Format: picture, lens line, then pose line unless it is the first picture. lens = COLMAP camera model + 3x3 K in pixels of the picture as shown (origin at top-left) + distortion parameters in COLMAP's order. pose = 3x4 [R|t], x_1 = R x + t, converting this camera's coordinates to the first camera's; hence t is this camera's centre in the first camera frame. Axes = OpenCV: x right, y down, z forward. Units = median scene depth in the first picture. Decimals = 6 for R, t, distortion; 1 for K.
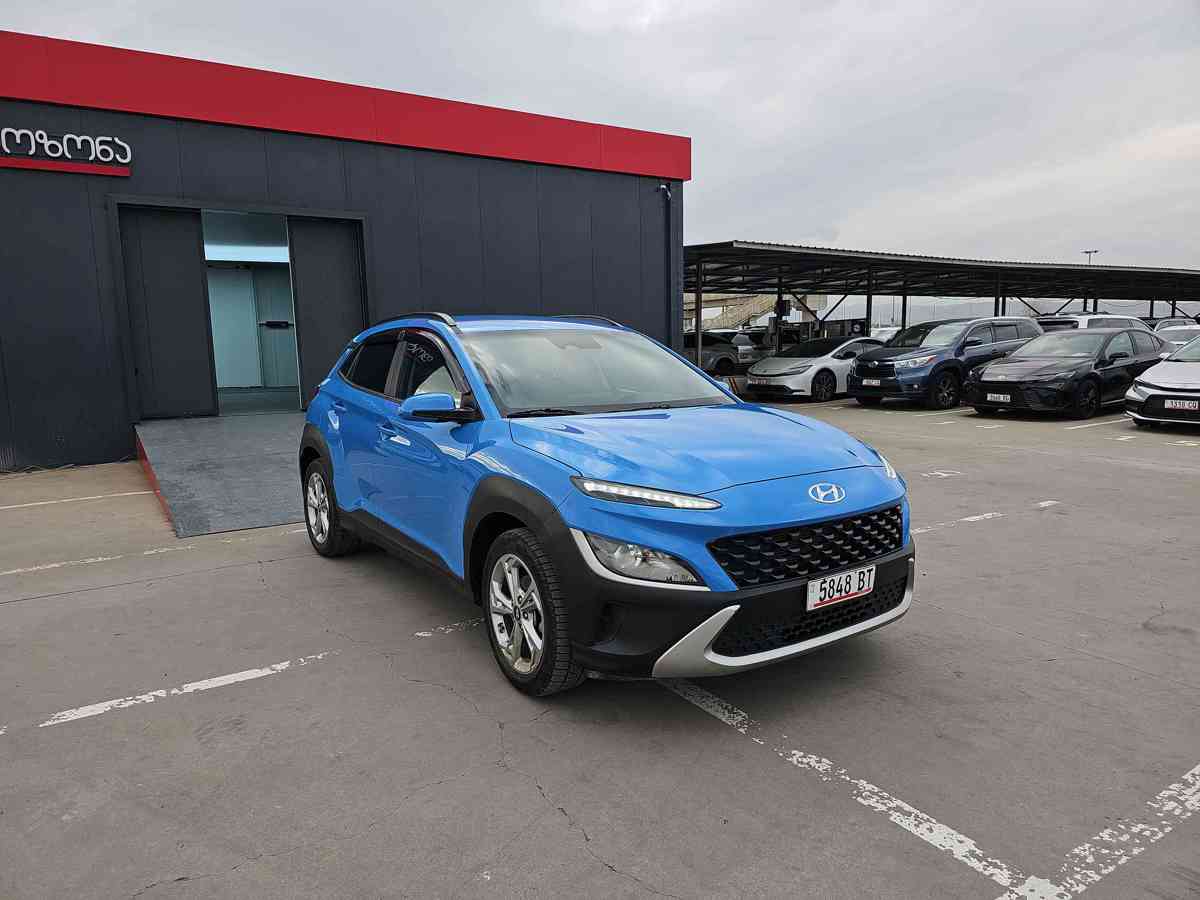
lens RADIAL K [[770.0, 0, 589.5], [0, 770.0, 448.7], [0, 0, 1]] dist [0.048945, -0.047638]
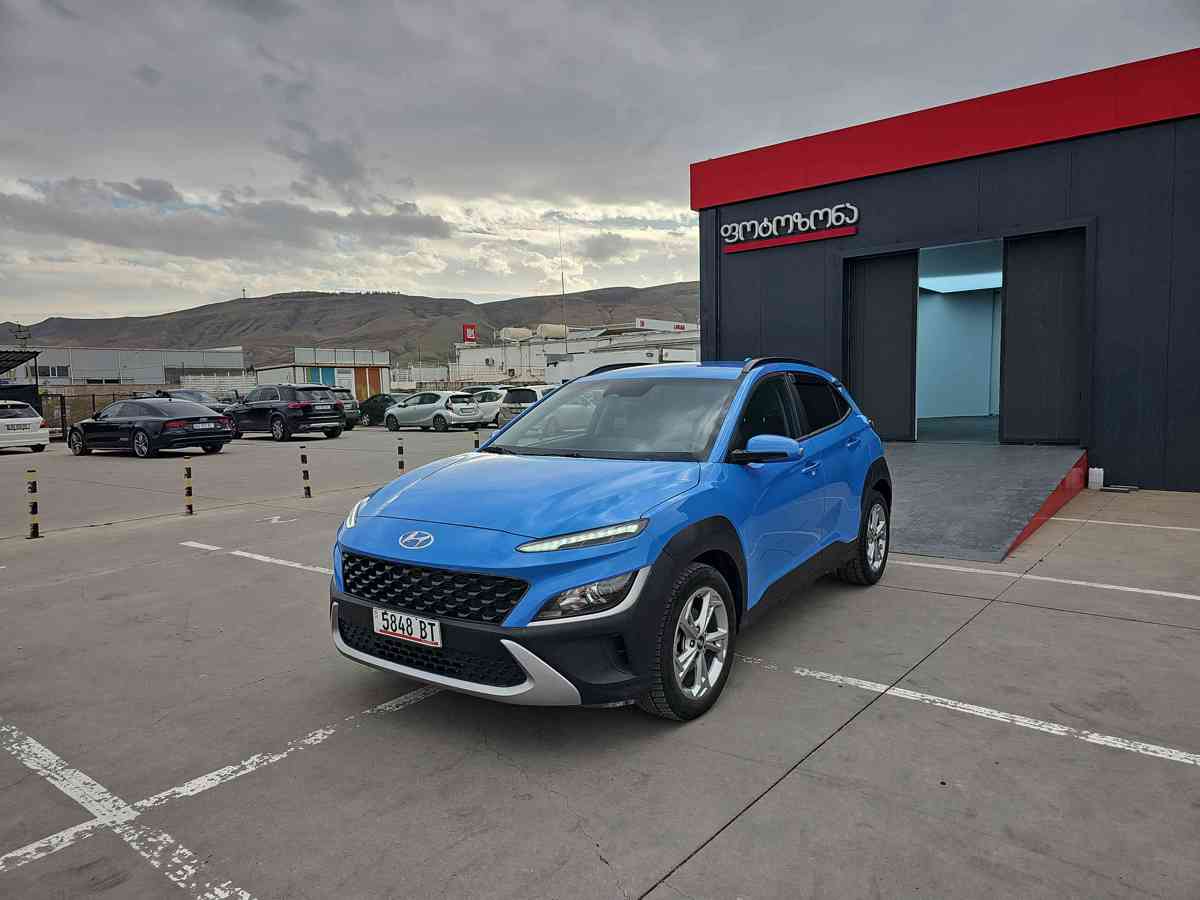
lens RADIAL K [[775.5, 0, 590.8], [0, 775.5, 452.6], [0, 0, 1]] dist [0.059234, -0.055276]
pose [[0.345273, 0.086130, -0.934542, 1.377727], [-0.102071, 0.993319, 0.053836, -0.148031], [0.932935, 0.076802, 0.351758, 0.806145]]
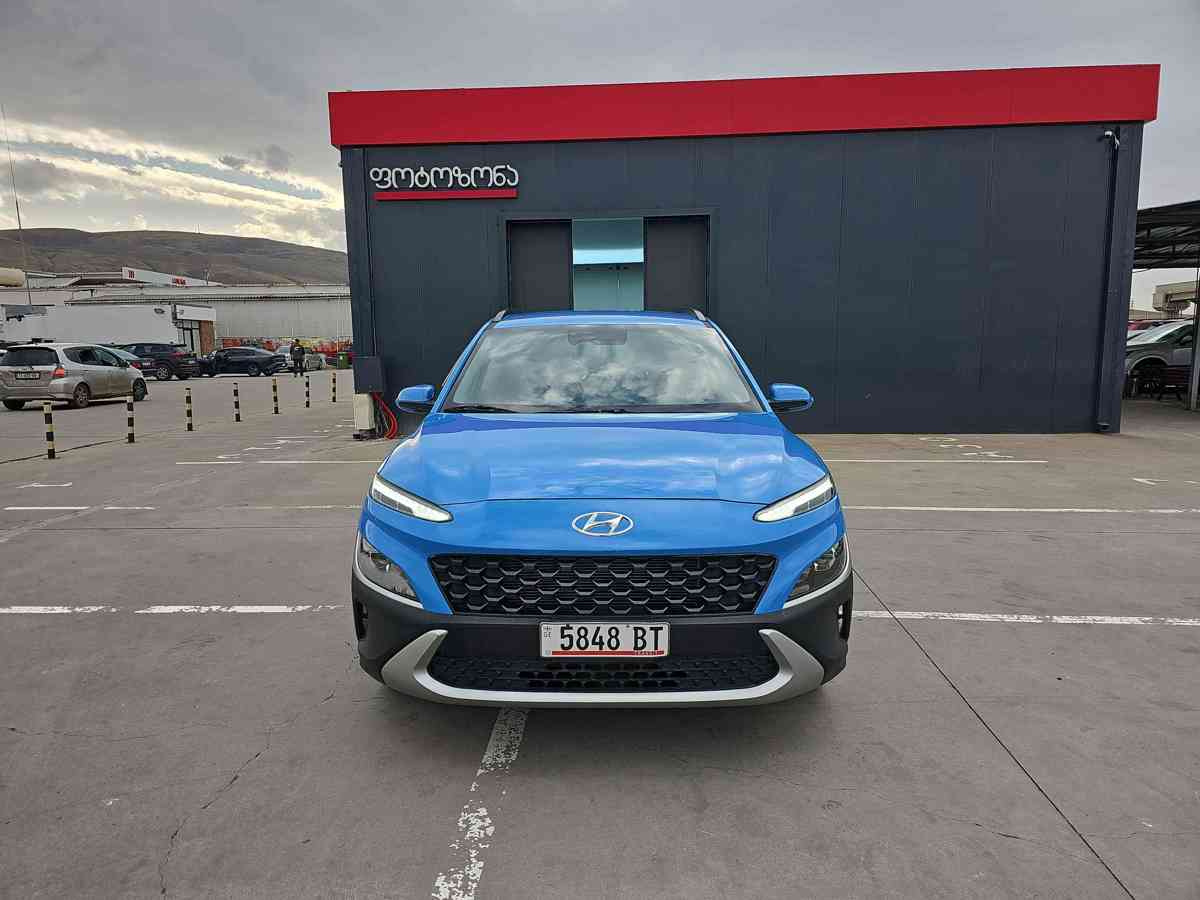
lens RADIAL K [[775.5, 0, 590.8], [0, 775.5, 452.6], [0, 0, 1]] dist [0.059234, -0.055276]
pose [[0.817748, 0.086706, -0.569008, 0.738259], [-0.078562, 0.996150, 0.038888, -0.048414], [0.570189, 0.012902, 0.821412, 0.300192]]
